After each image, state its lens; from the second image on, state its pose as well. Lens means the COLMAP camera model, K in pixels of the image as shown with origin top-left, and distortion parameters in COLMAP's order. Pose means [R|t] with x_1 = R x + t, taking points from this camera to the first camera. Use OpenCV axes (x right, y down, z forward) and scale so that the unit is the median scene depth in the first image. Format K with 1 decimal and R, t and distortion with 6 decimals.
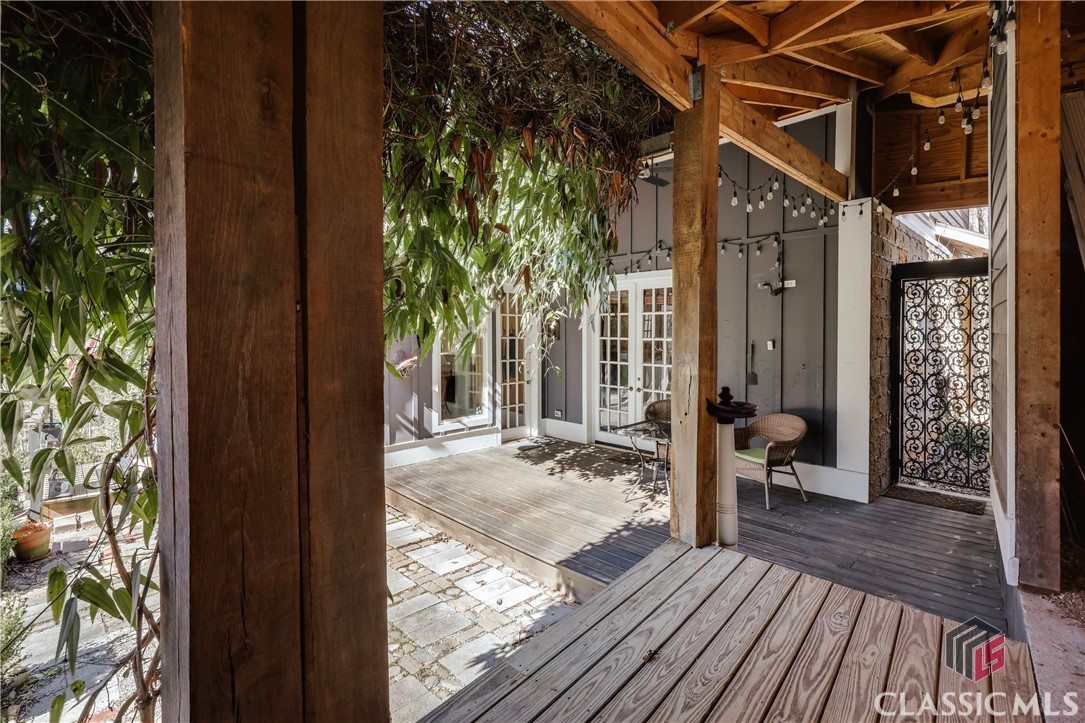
lens RADIAL K [[512.0, 0, 538.0], [0, 512.0, 338.4], [0, 0, 1]] dist [-0.009078, 0.002303]
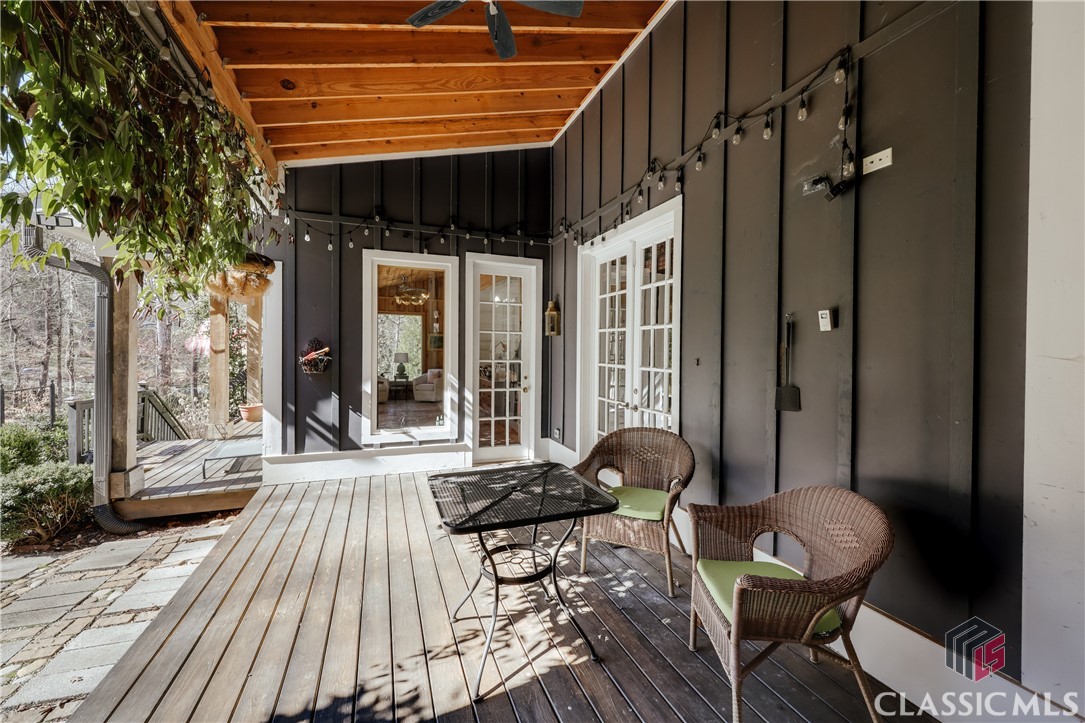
lens RADIAL K [[436.2, 0, 536.7], [0, 436.2, 352.1], [0, 0, 1]] dist [0.000946, 0.000040]
pose [[0.912397, 0.015455, -0.409015, 0.323964], [-0.021129, 0.999733, -0.009357, 0.040725], [0.408761, 0.017180, 0.912480, 0.482675]]
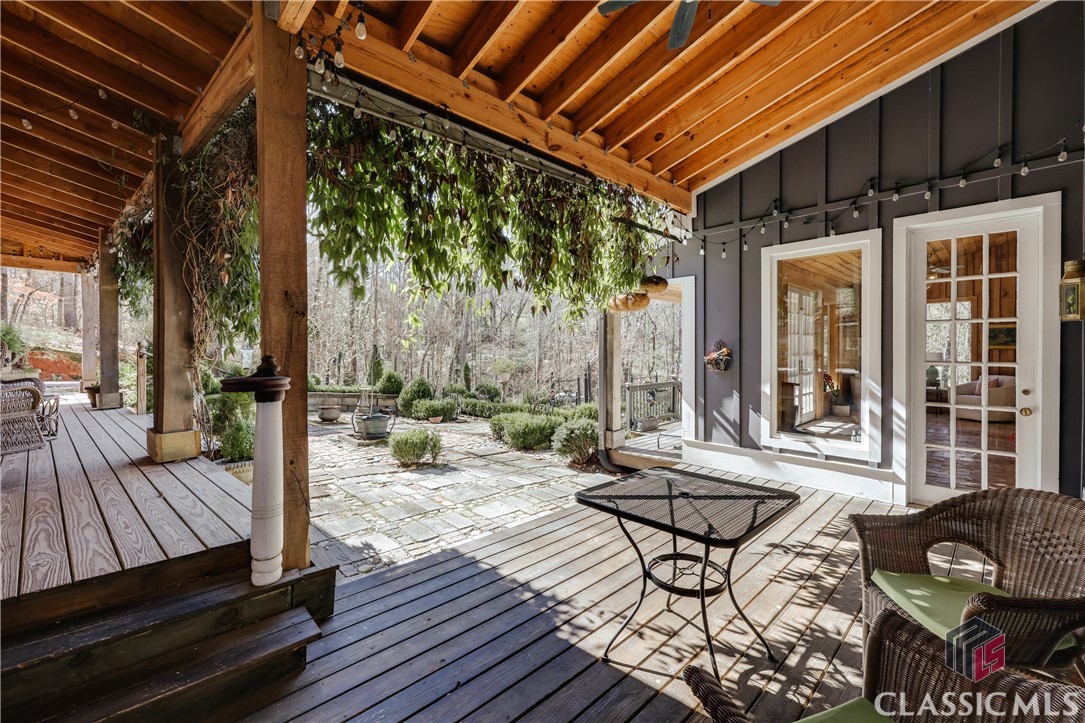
lens RADIAL K [[436.2, 0, 542.7], [0, 436.2, 351.8], [0, 0, 1]] dist [0.000946, 0.000040]
pose [[-0.015707, 0.011113, -0.999815, 0.480368], [-0.009999, 0.999886, 0.011271, 0.035156], [0.999827, 0.010174, -0.015594, 0.667890]]
